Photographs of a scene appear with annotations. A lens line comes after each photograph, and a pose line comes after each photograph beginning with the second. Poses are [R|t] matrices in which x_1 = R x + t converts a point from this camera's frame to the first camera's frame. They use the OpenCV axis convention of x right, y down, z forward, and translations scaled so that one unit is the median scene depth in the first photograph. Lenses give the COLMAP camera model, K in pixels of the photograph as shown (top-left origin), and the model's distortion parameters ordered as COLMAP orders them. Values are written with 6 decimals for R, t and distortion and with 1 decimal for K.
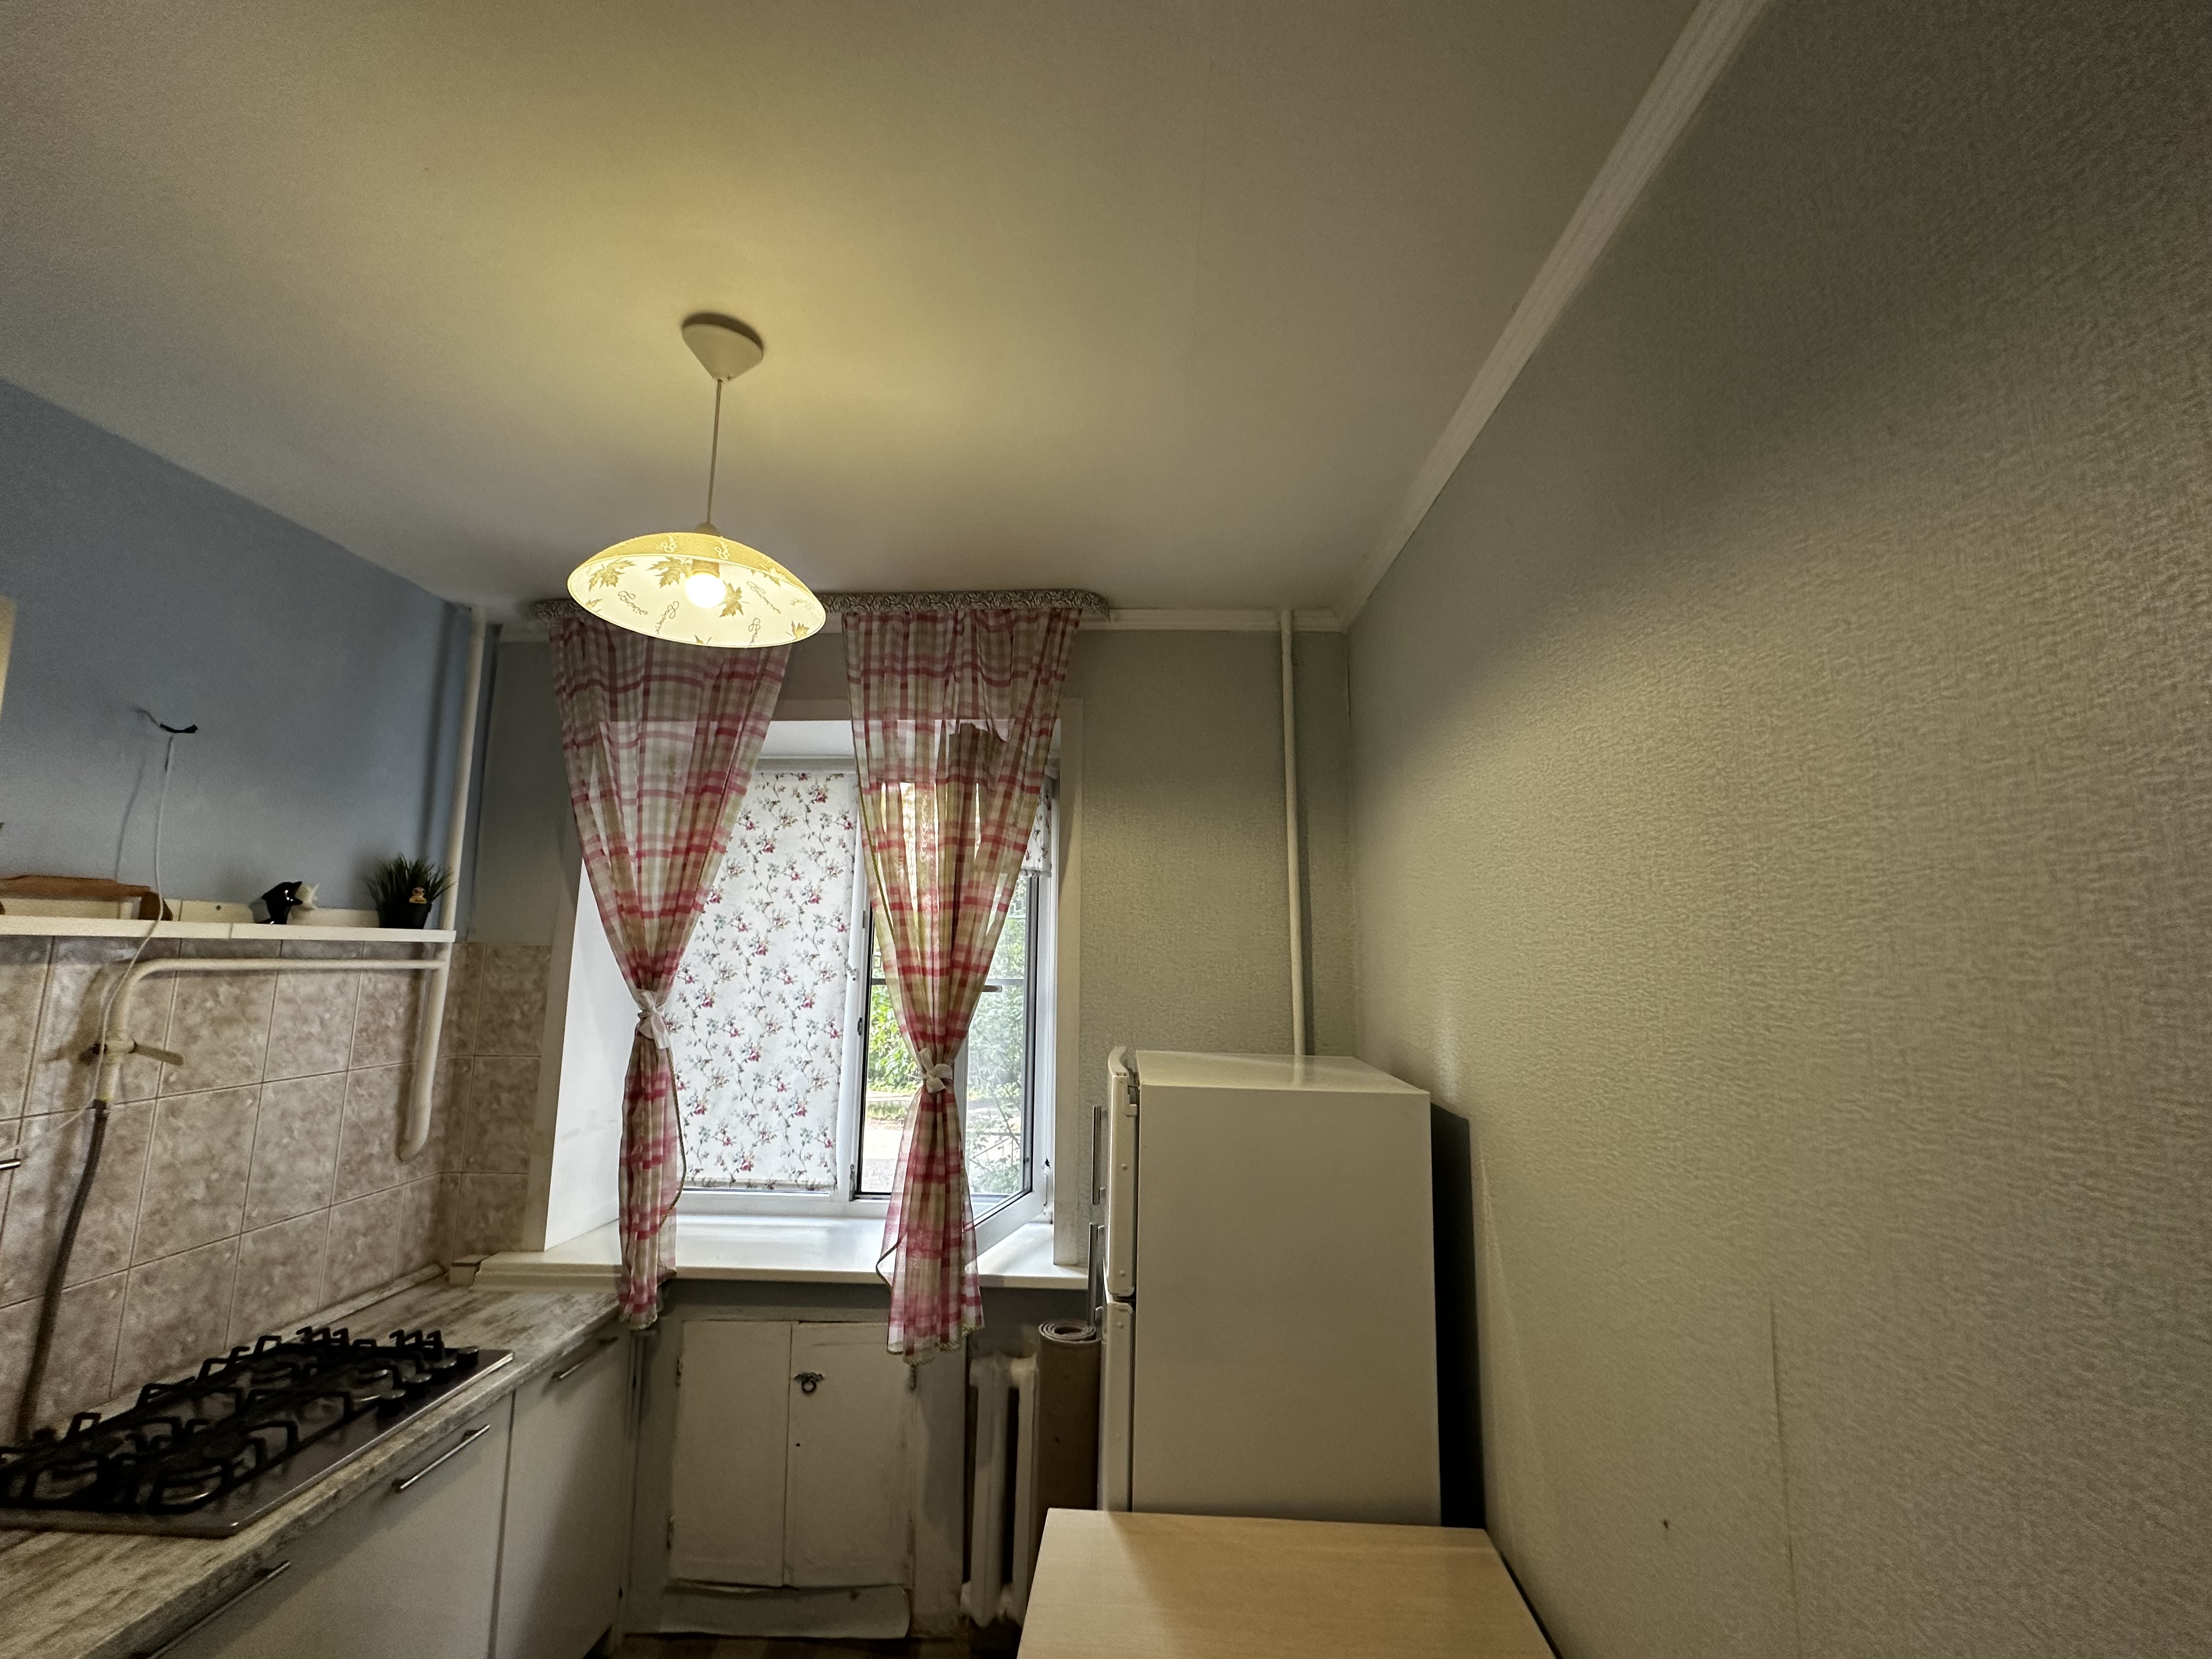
lens RADIAL K [[883.0, 0, 1107.1], [0, 883.0, 824.3], [0, 0, 1]] dist [-0.002036, 0.000274]
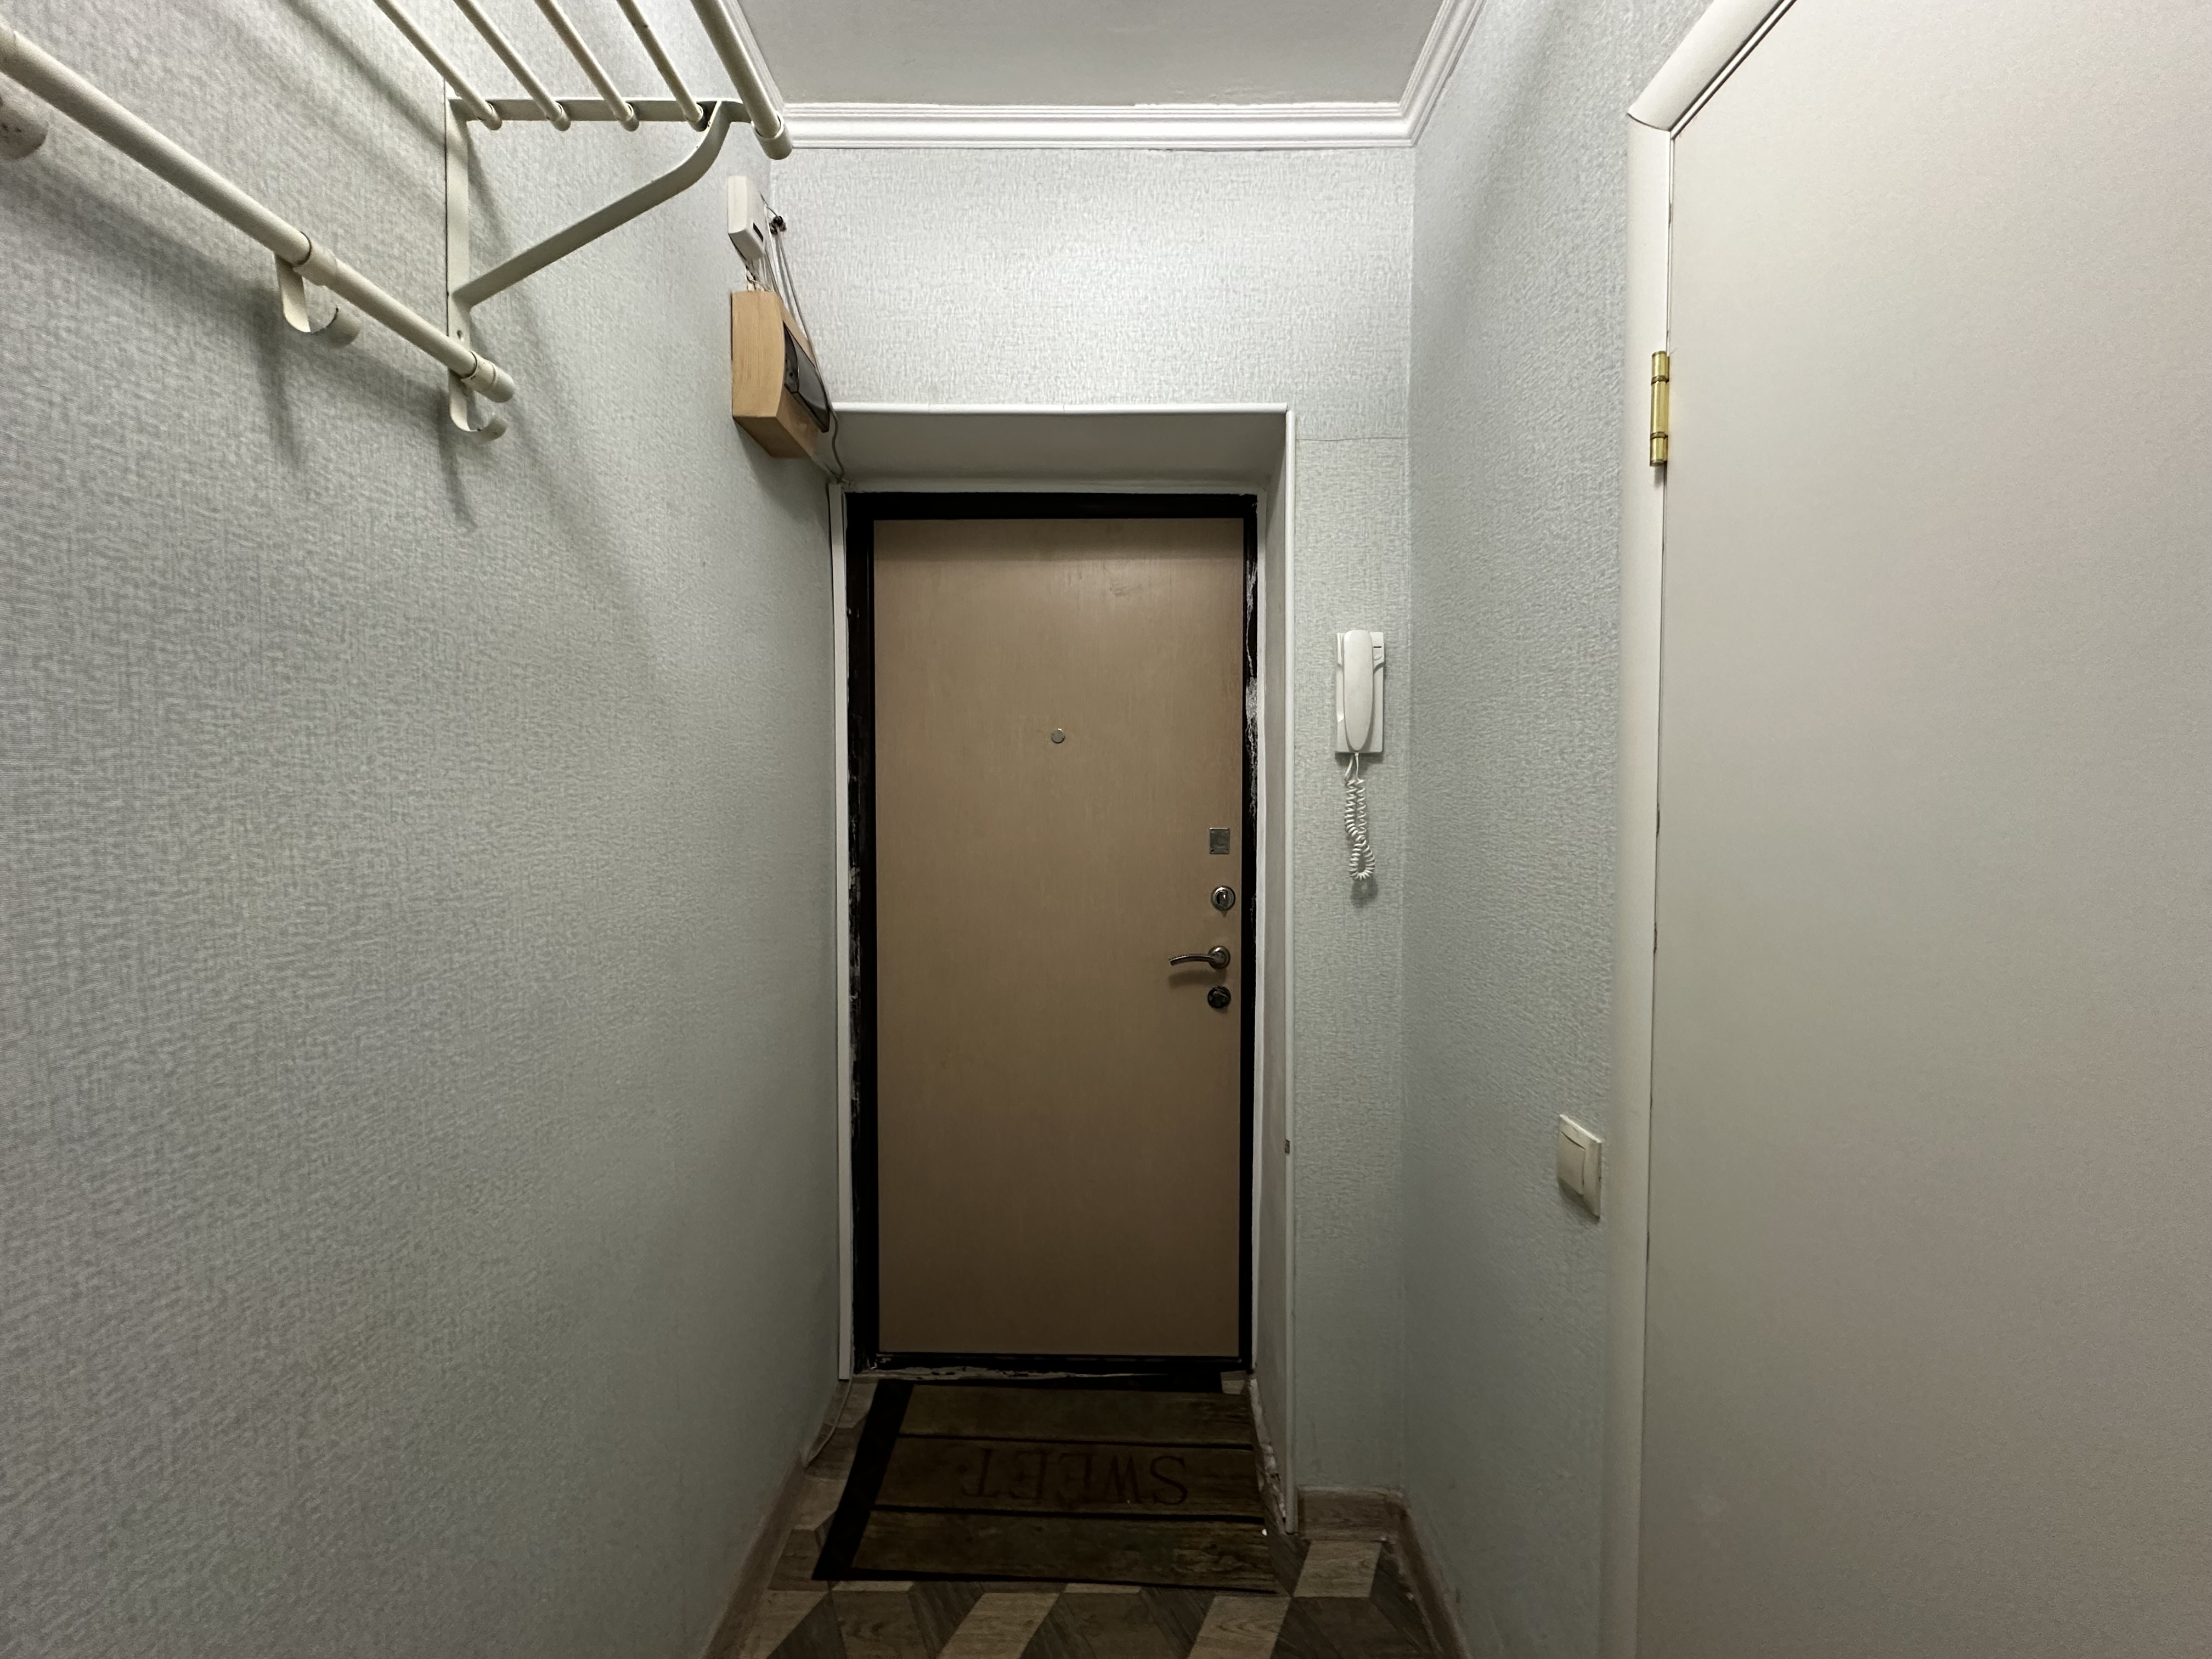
lens RADIAL K [[883.0, 0, 1104.9], [0, 883.0, 825.4], [0, 0, 1]] dist [-0.002036, 0.000274]
pose [[-0.999103, -0.018356, -0.038159, 0.030651], [-0.014296, 0.994468, -0.104059, 0.215096], [0.039858, -0.103420, -0.993839, 1.696852]]
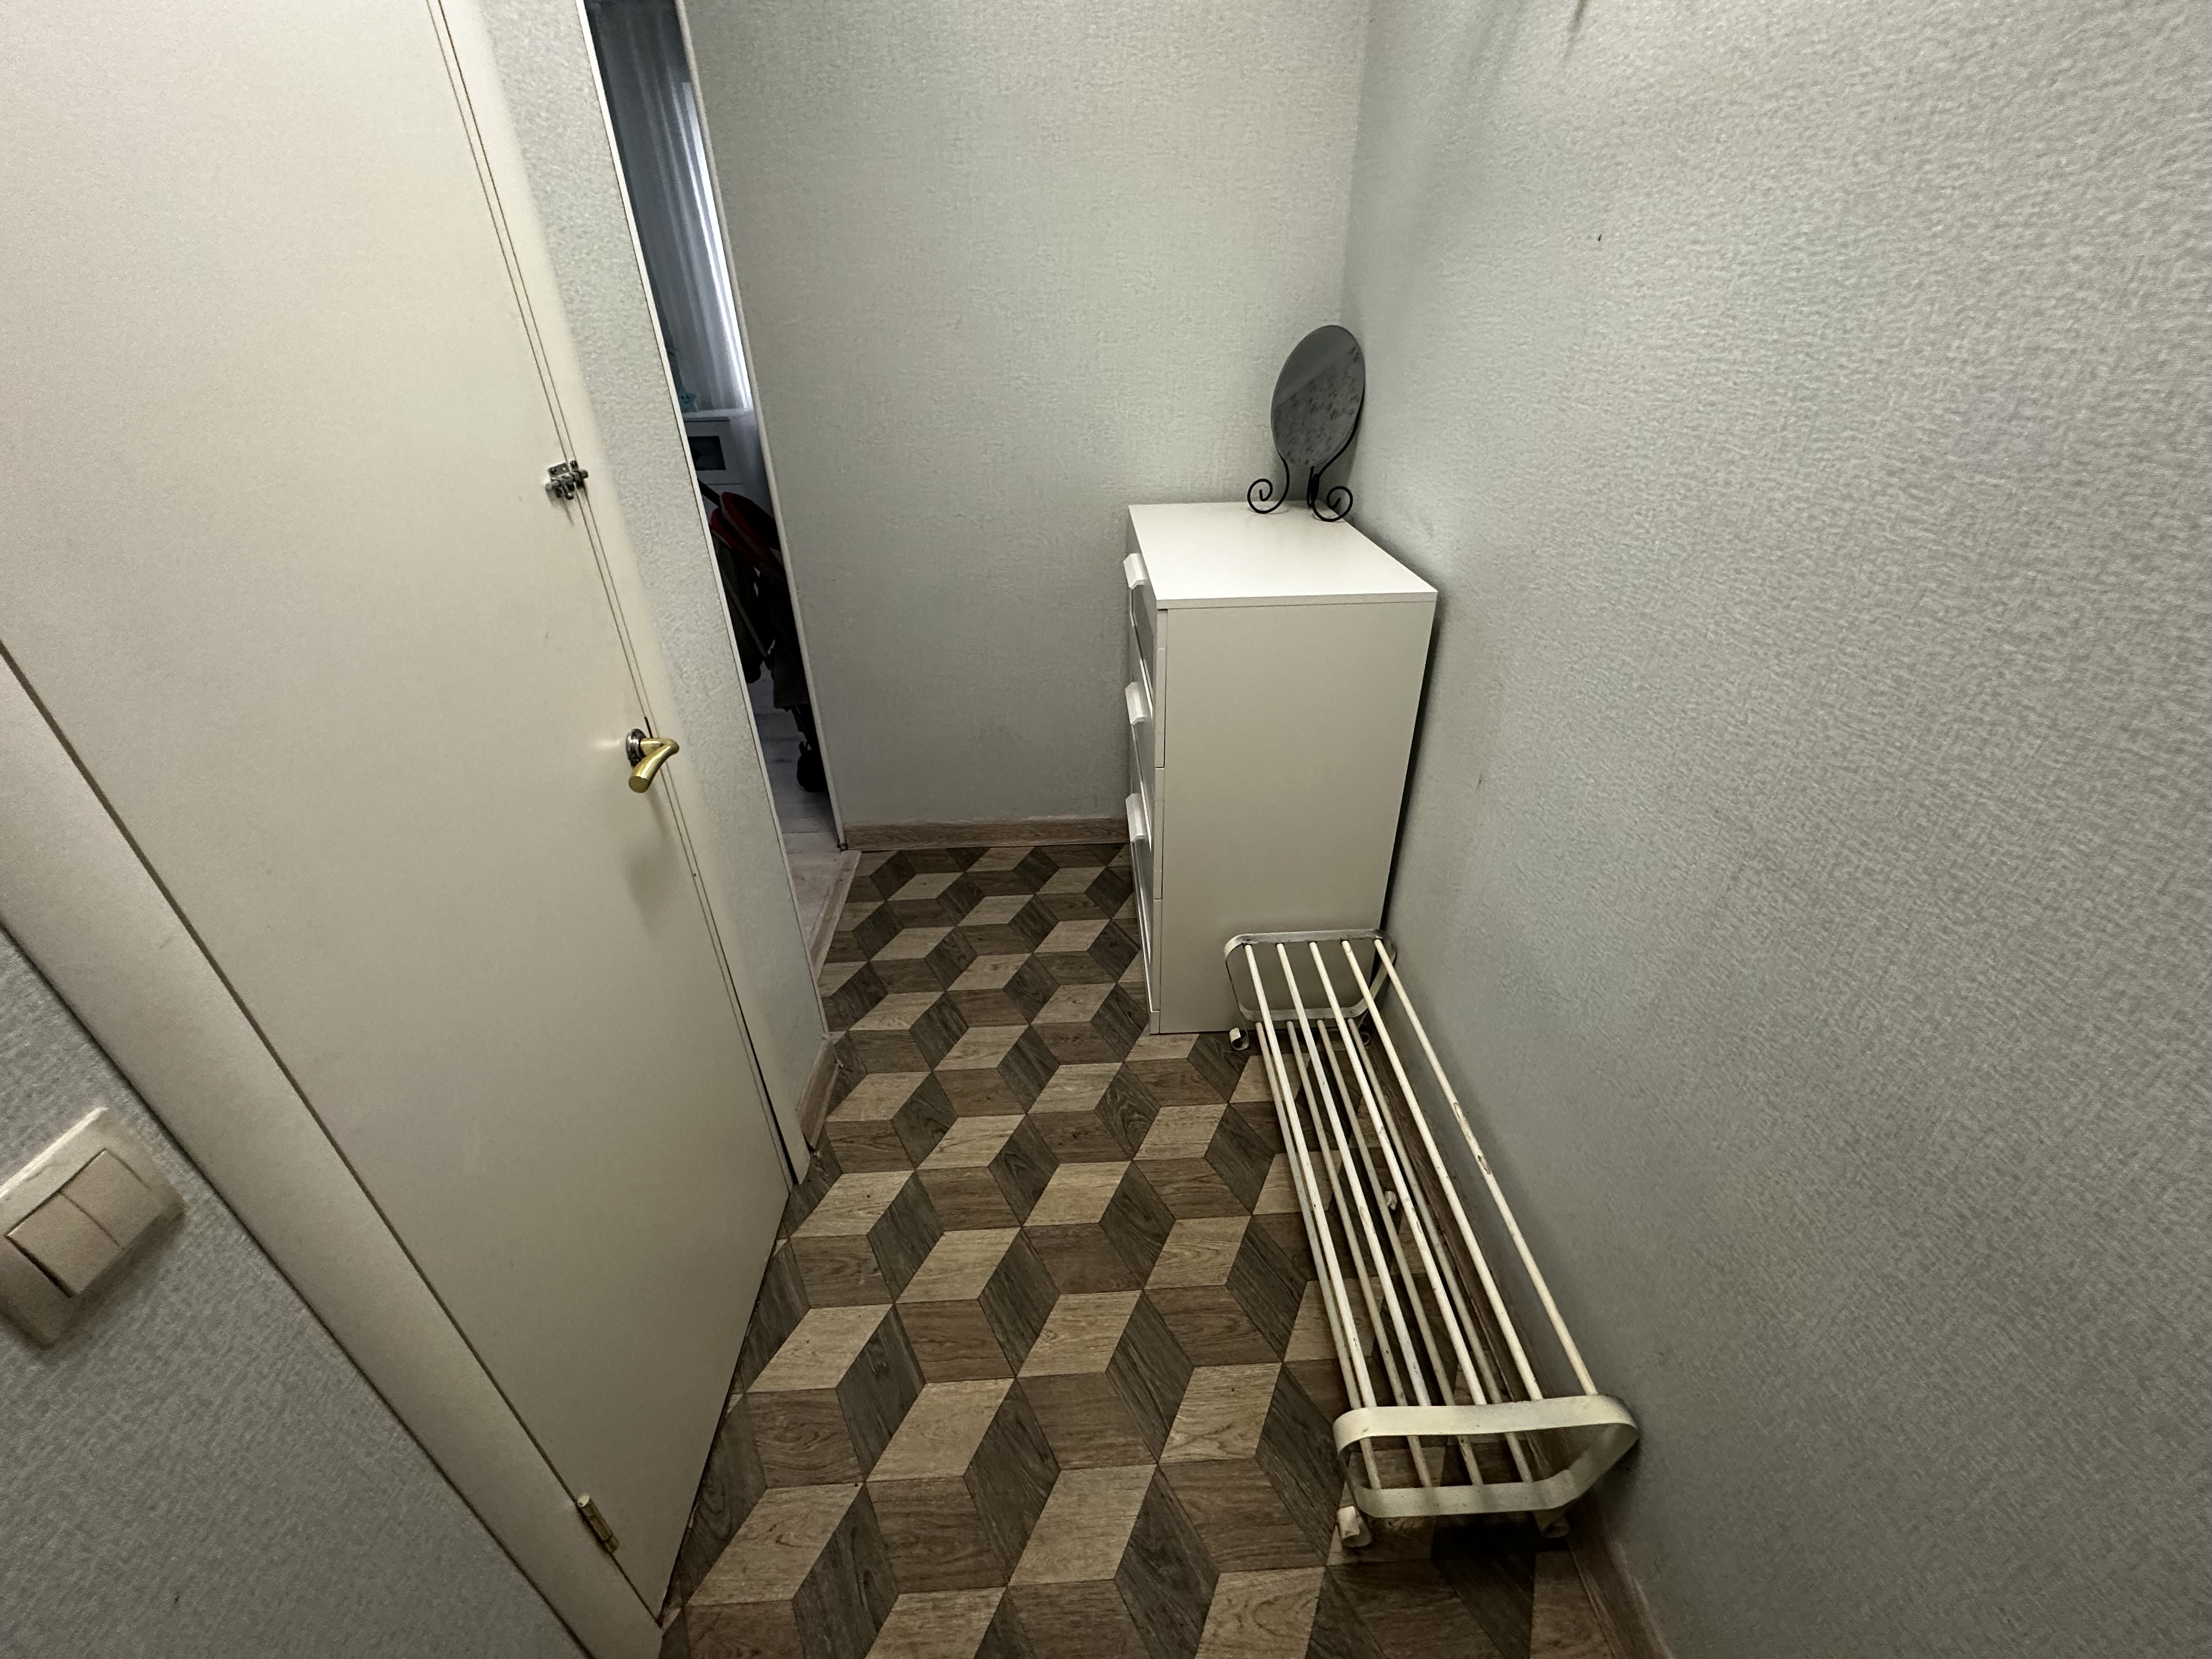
lens RADIAL K [[883.0, 0, 1103.3], [0, 883.0, 826.1], [0, 0, 1]] dist [-0.002036, 0.000274]
pose [[0.996329, -0.072594, 0.045376, -0.020413], [0.028854, 0.783779, 0.620369, 0.030037], [-0.080600, -0.616783, 0.782996, 0.276738]]
